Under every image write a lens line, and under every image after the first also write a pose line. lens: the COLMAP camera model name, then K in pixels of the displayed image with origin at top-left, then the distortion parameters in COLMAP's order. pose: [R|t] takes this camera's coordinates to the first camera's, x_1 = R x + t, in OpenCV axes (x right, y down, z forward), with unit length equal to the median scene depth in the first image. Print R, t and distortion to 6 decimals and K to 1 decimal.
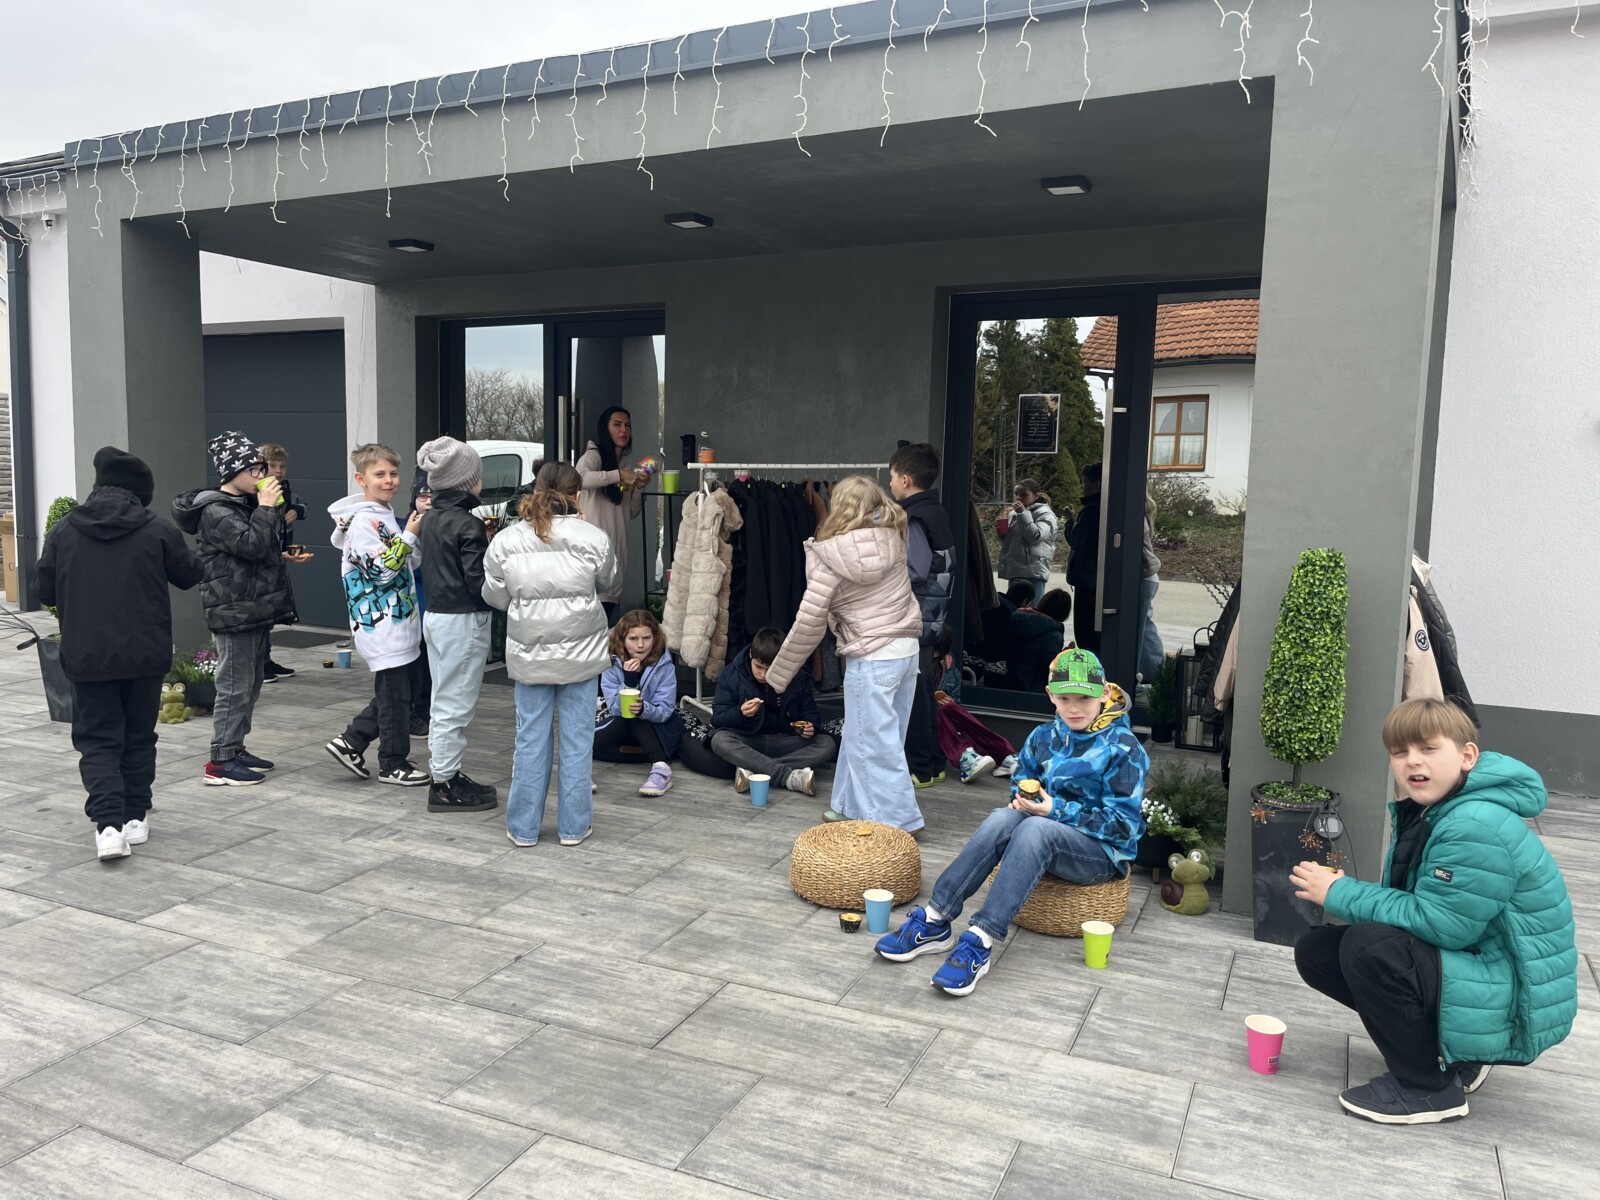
lens RADIAL K [[1231.7, 0, 786.7], [0, 1231.7, 612.2], [0, 0, 1]] dist [0.051423, -0.068094]
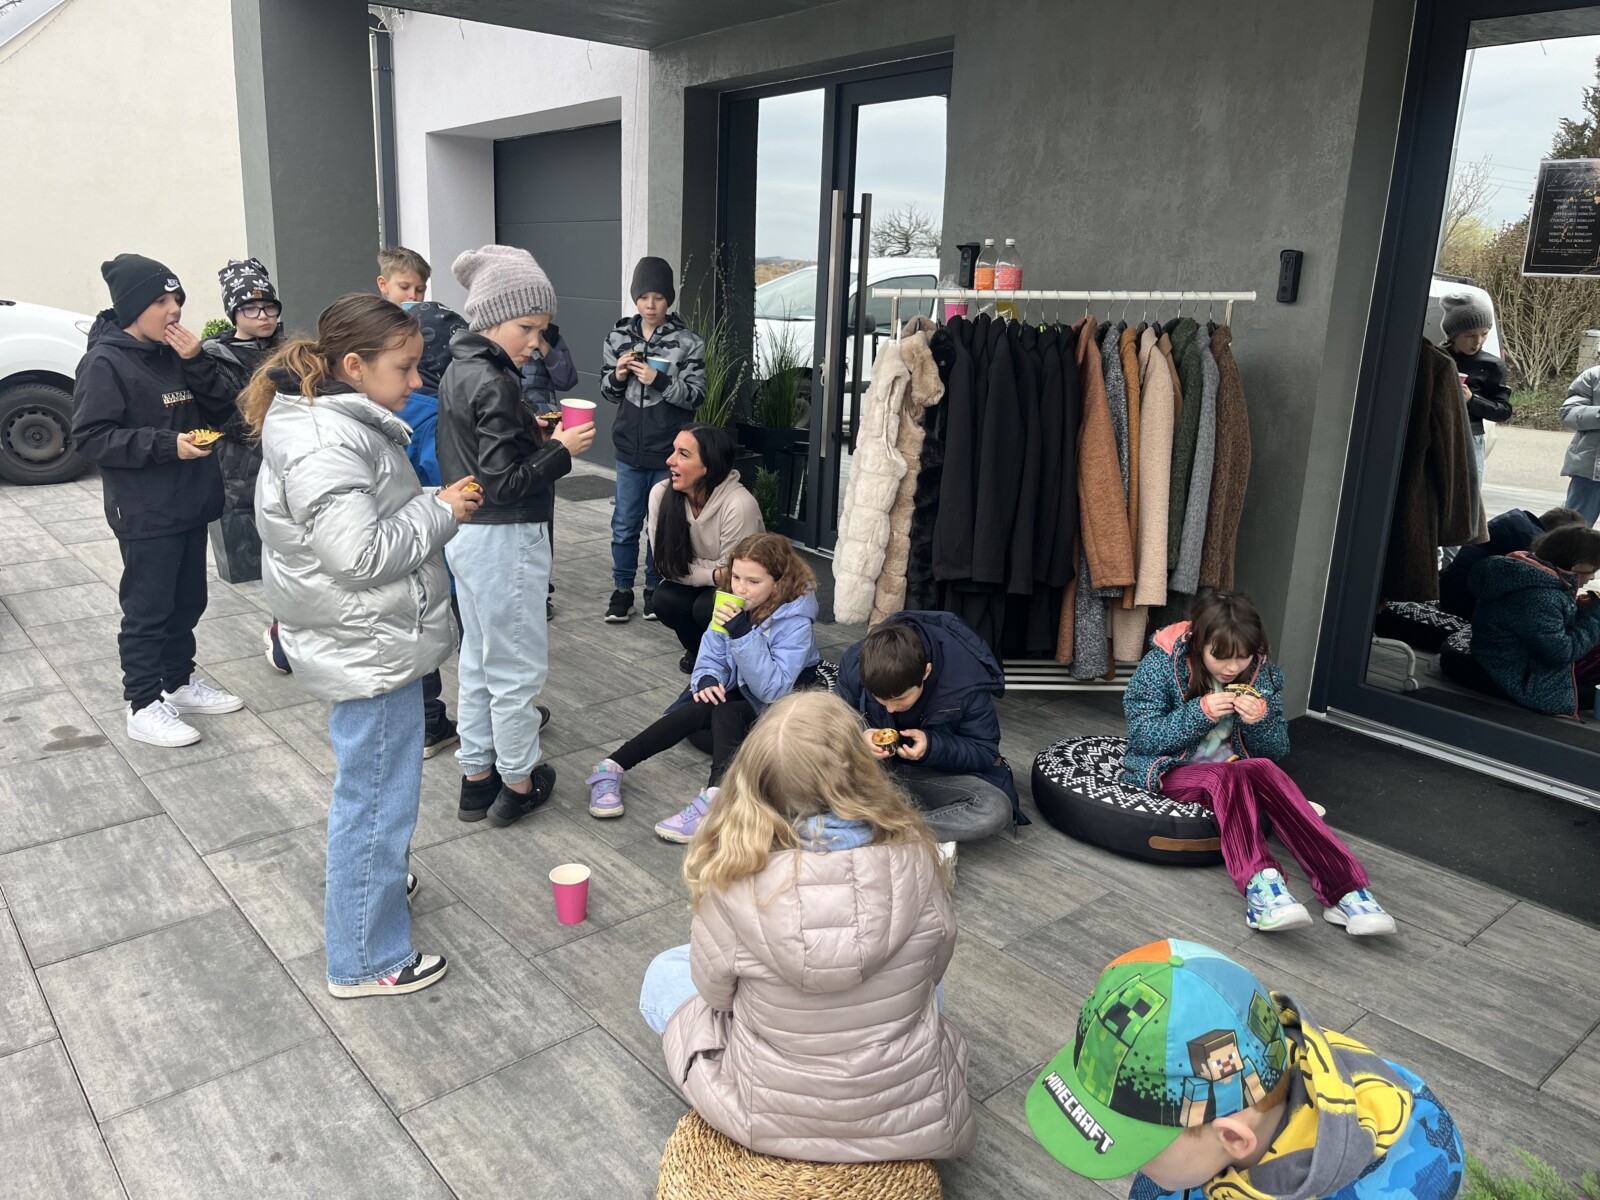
lens RADIAL K [[1231.7, 0, 790.7], [0, 1231.7, 564.9], [0, 0, 1]] dist [0.051423, -0.068094]
pose [[0.902786, 0.106217, -0.416768, 0.155904], [-0.061786, 0.991003, 0.118727, -0.056833], [0.425630, -0.081435, 0.901226, 0.430012]]
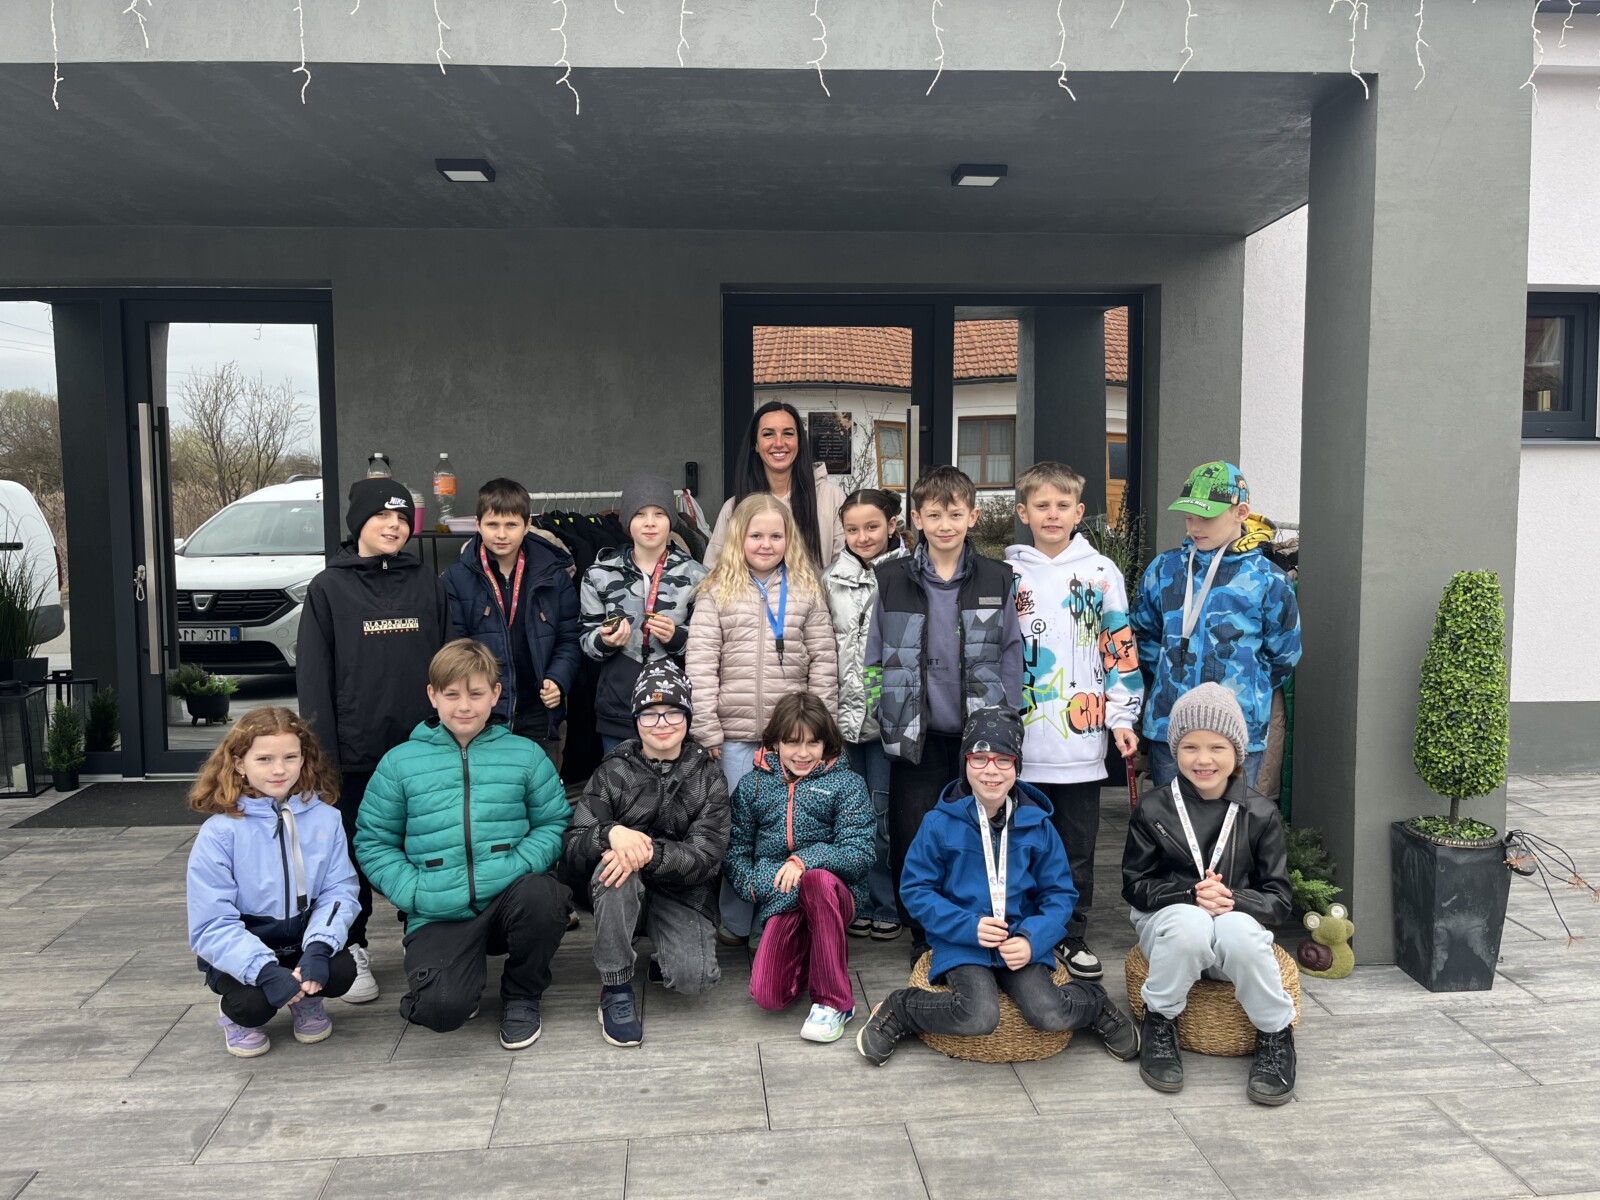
lens RADIAL K [[1231.7, 0, 791.4], [0, 1231.7, 596.3], [0, 0, 1]] dist [0.051423, -0.068094]
pose [[0.853792, -0.062167, 0.516889, -0.320065], [0.078215, 0.996893, -0.009296, -0.039330], [-0.514705, 0.048366, 0.856002, 0.279766]]
